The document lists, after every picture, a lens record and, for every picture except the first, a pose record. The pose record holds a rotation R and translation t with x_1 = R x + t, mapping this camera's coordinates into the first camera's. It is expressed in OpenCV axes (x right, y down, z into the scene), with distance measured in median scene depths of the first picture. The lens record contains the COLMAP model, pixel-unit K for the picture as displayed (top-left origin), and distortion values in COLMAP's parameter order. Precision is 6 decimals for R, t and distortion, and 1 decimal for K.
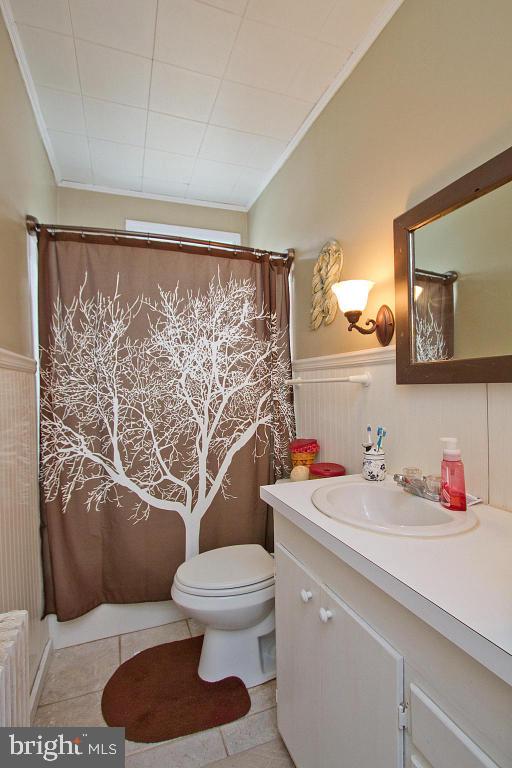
lens RADIAL K [[366.0, 0, 256.0], [0, 366.0, 384.0], [0, 0, 1]] dist [-0.012620, -0.000028]
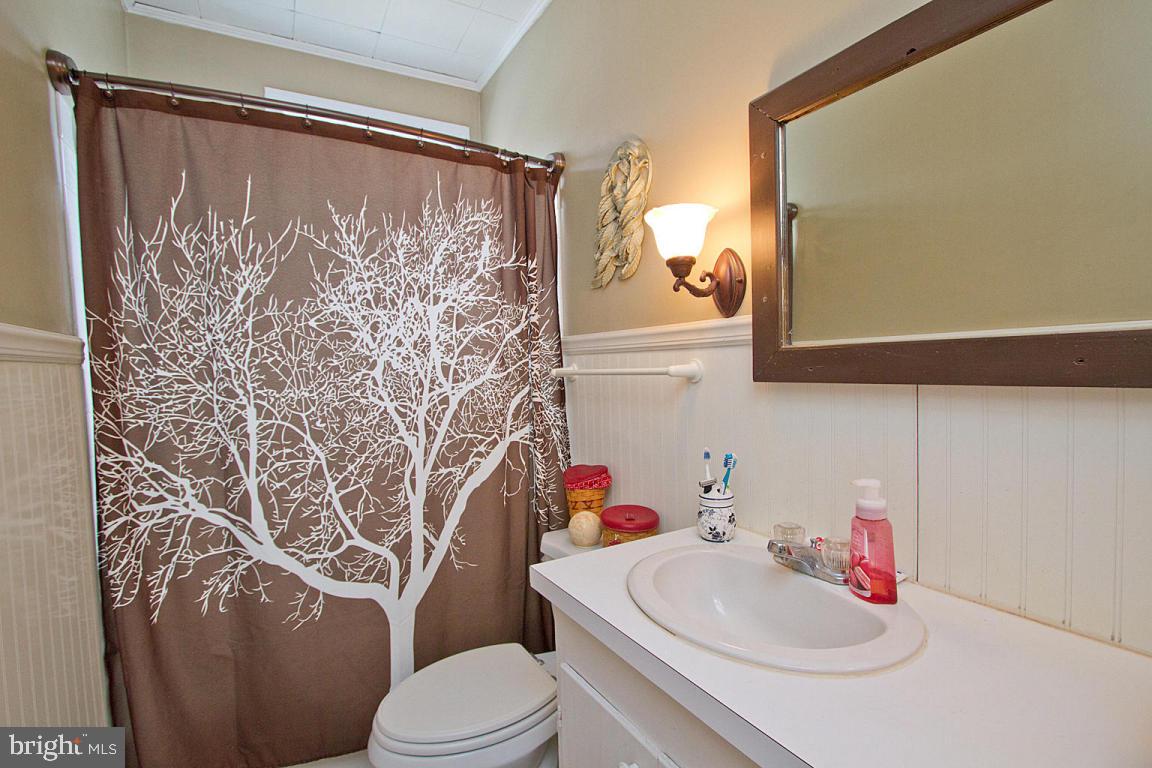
lens RADIAL K [[549.0, 0, 586.7], [0, 549.0, 389.4], [0, 0, 1]] dist [-0.012620, -0.000028]
pose [[0.984936, -0.015472, 0.172228, -0.029167], [0.008659, 0.999152, 0.040241, -0.017047], [-0.172705, -0.038144, 0.984235, 0.106180]]
